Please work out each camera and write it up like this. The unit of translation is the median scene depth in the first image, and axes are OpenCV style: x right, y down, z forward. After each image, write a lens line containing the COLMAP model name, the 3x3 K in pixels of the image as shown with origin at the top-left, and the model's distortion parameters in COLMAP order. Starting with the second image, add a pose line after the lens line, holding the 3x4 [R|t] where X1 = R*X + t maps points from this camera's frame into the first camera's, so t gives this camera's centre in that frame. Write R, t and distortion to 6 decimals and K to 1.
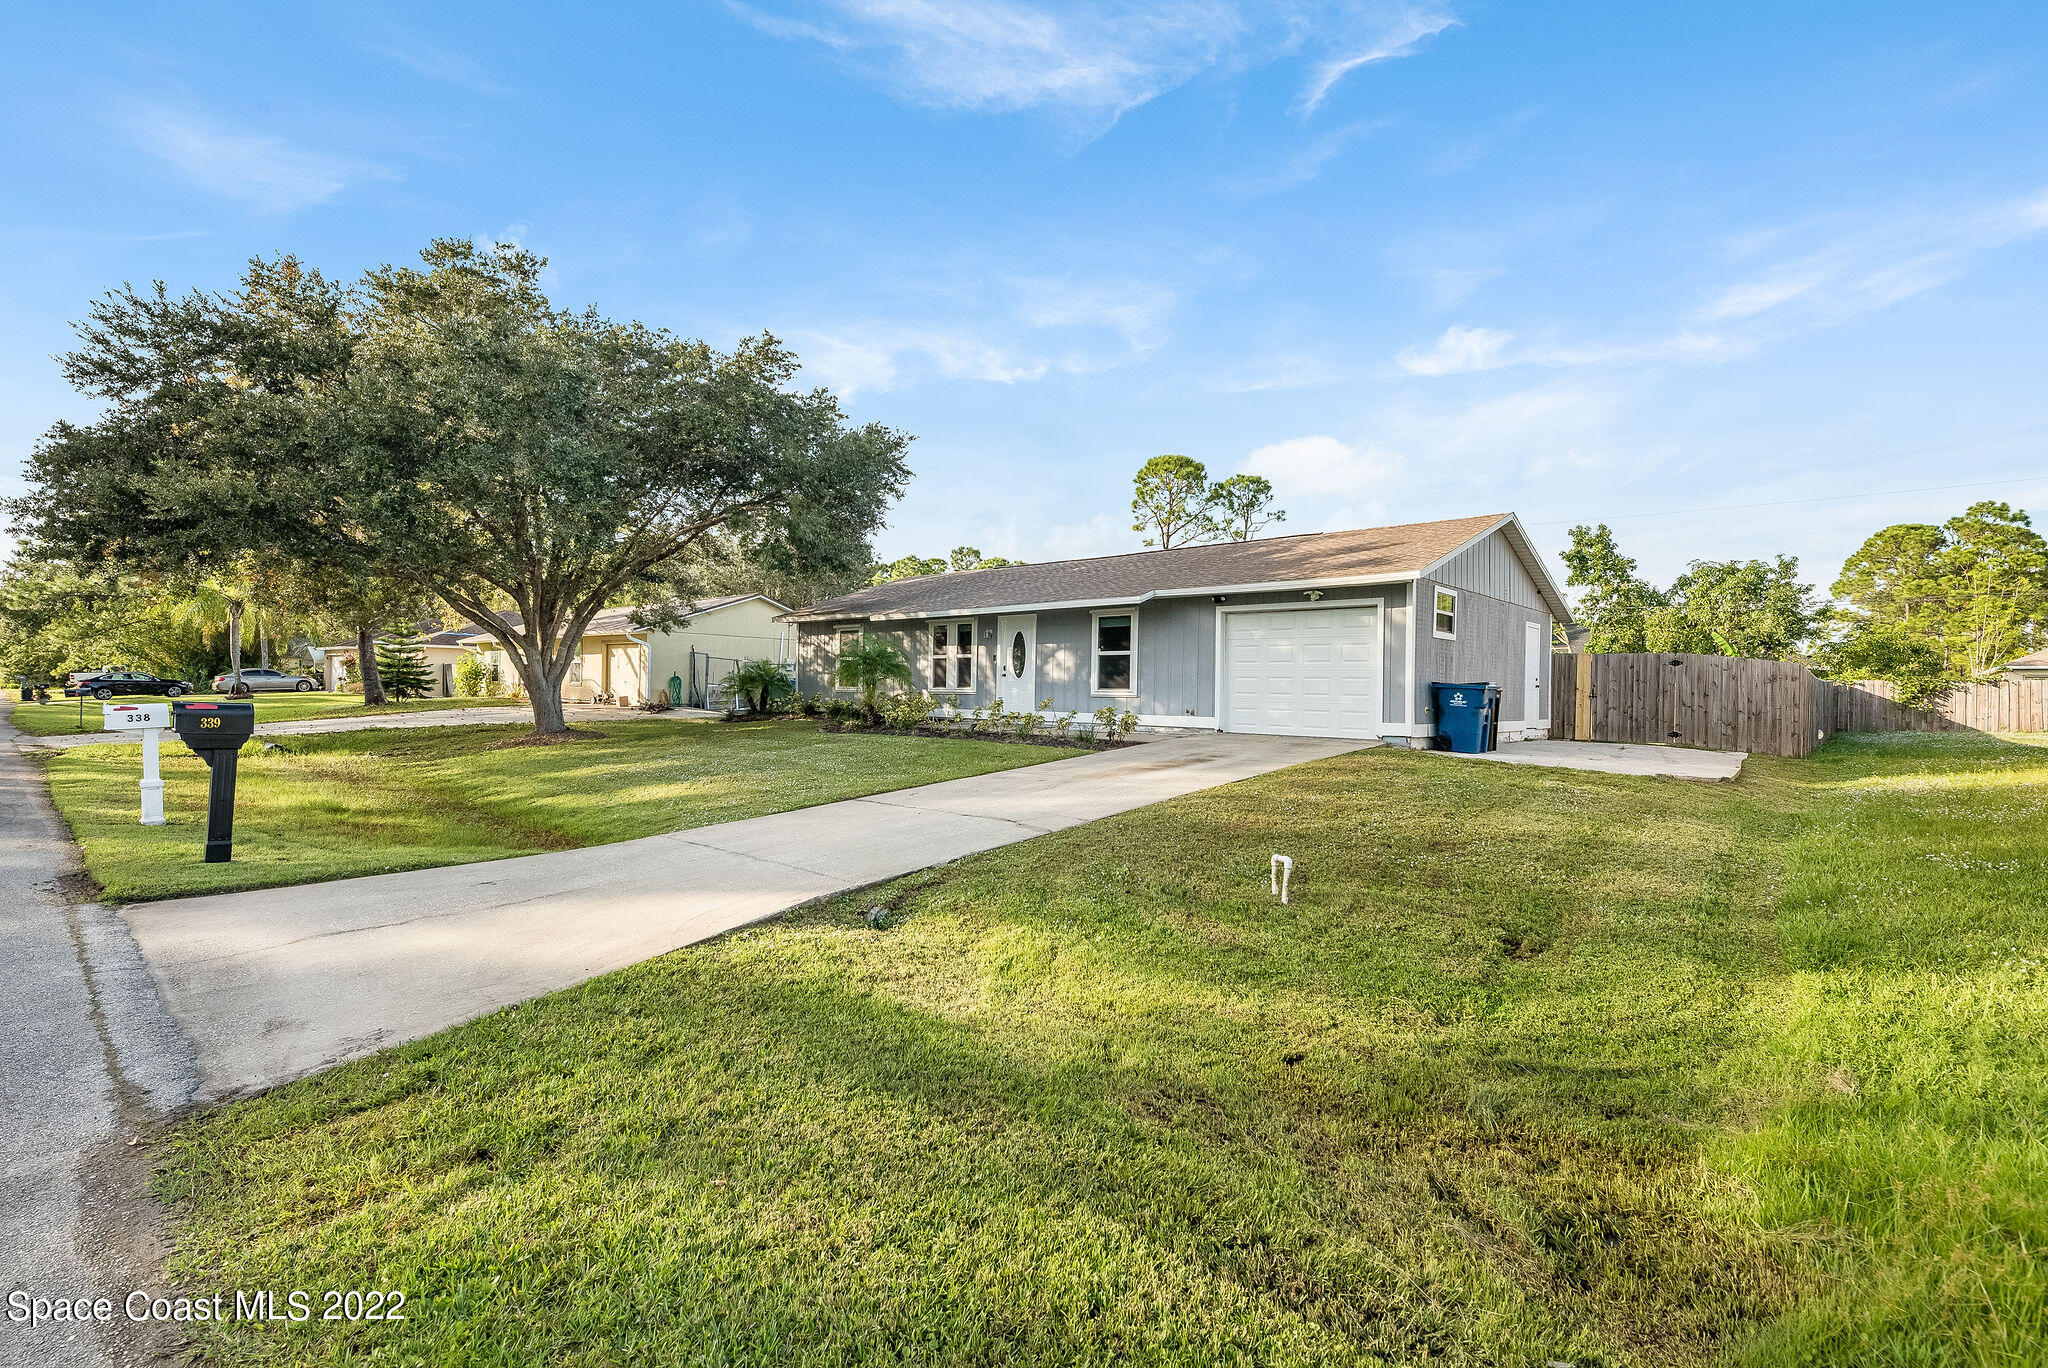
lens RADIAL K [[938.3, 0, 1019.4], [0, 938.3, 685.5], [0, 0, 1]] dist [0.002671, -0.000551]
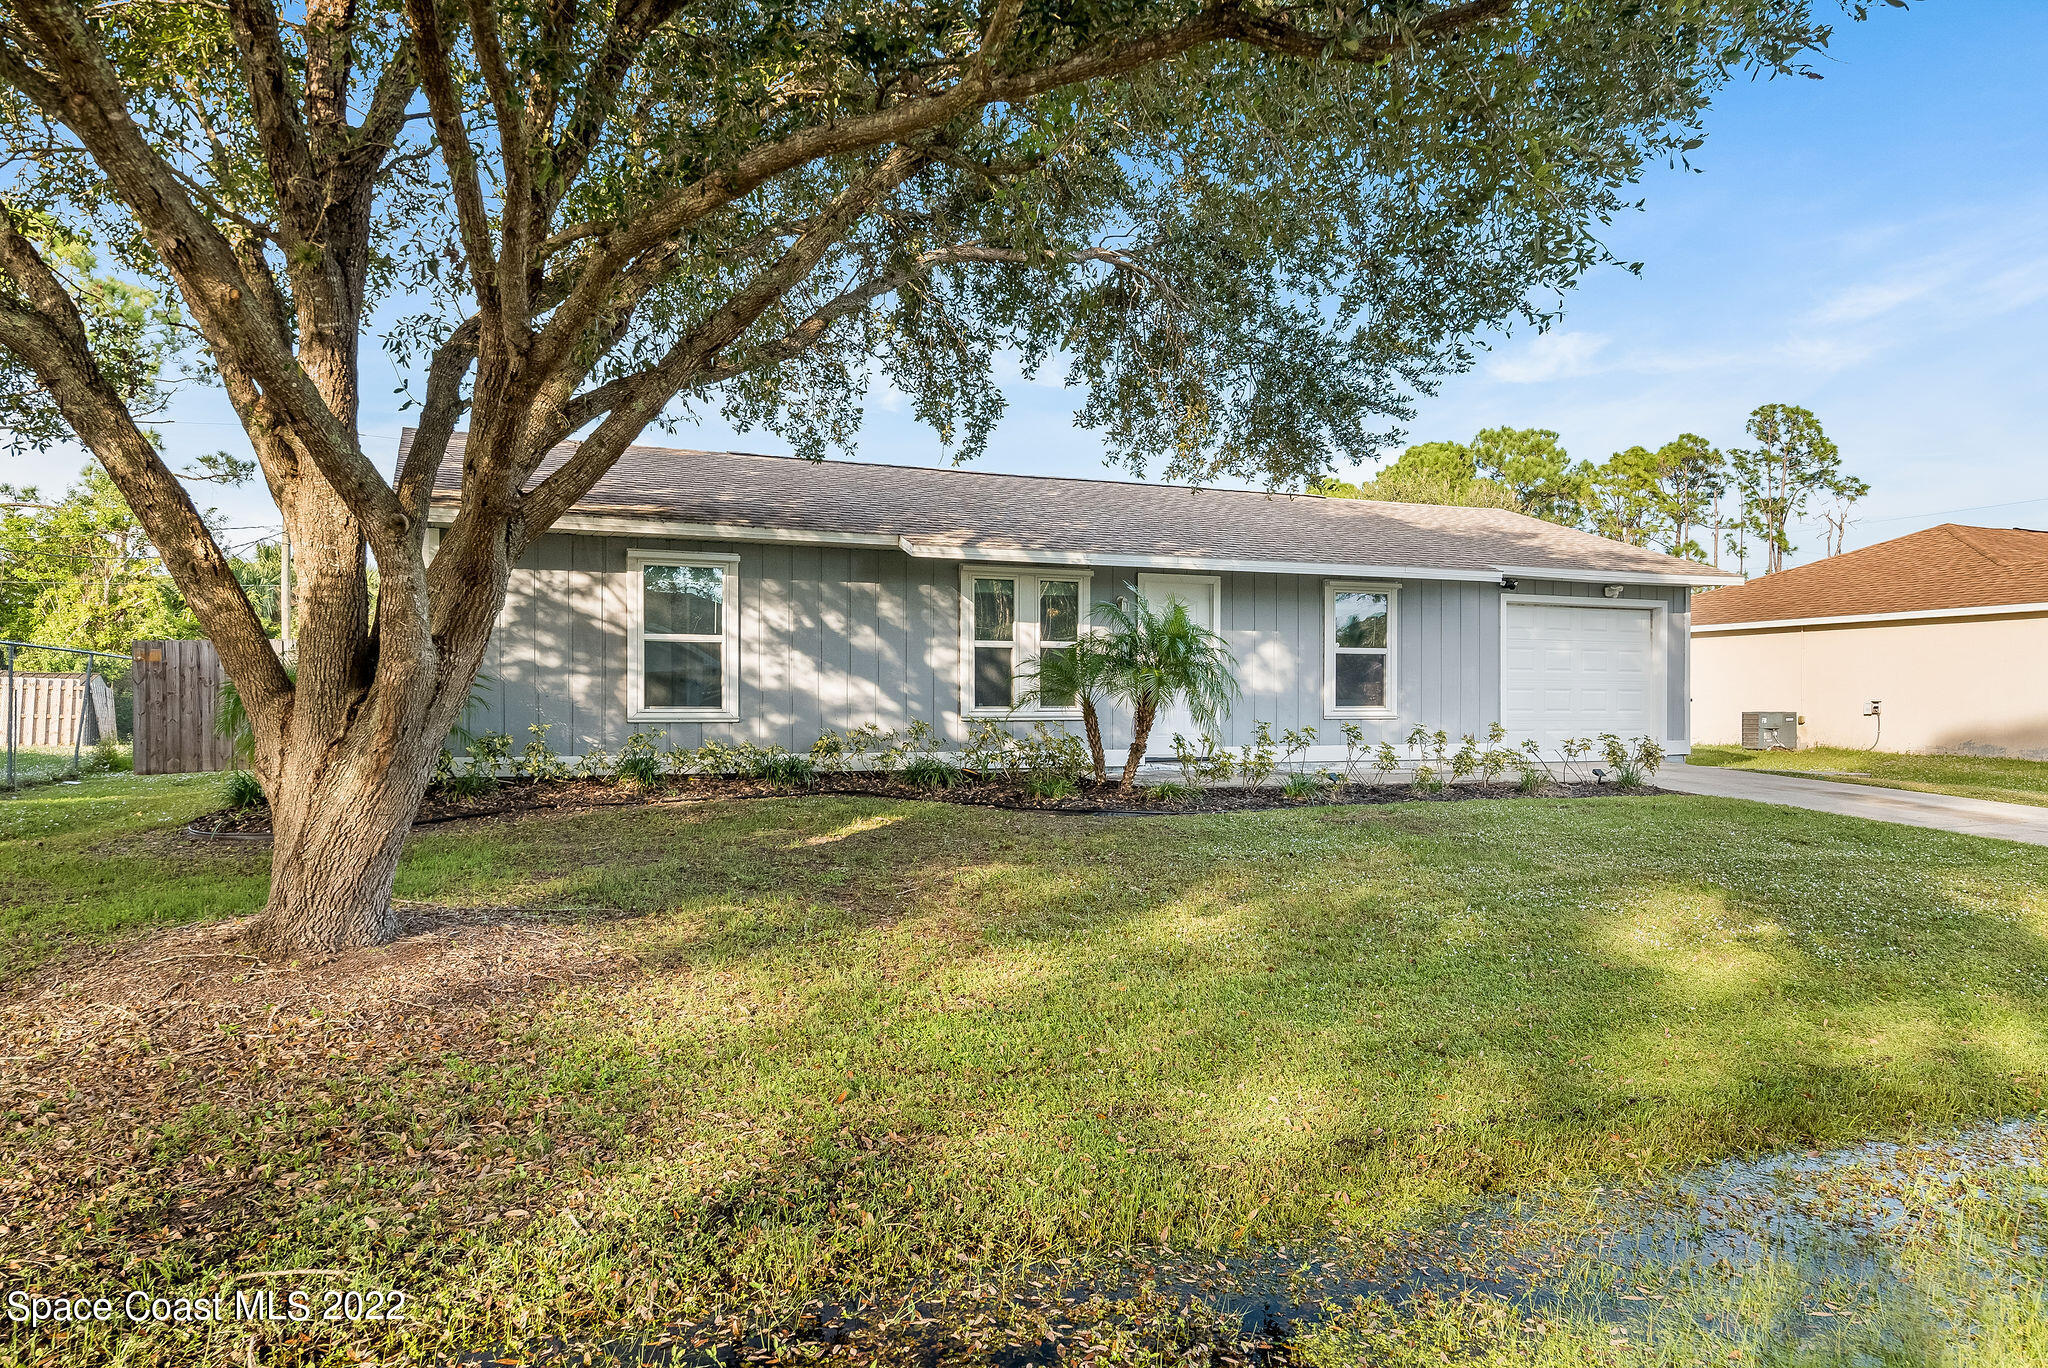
lens RADIAL K [[1342.1, 0, 1011.2], [0, 1342.1, 683.1], [0, 0, 1]] dist [0.012174, 0.000832]
pose [[0.419676, 0.003876, 0.907666, -0.744908], [0.001643, 0.999986, -0.005030, -0.007018], [-0.907672, 0.003602, 0.419664, 0.741927]]
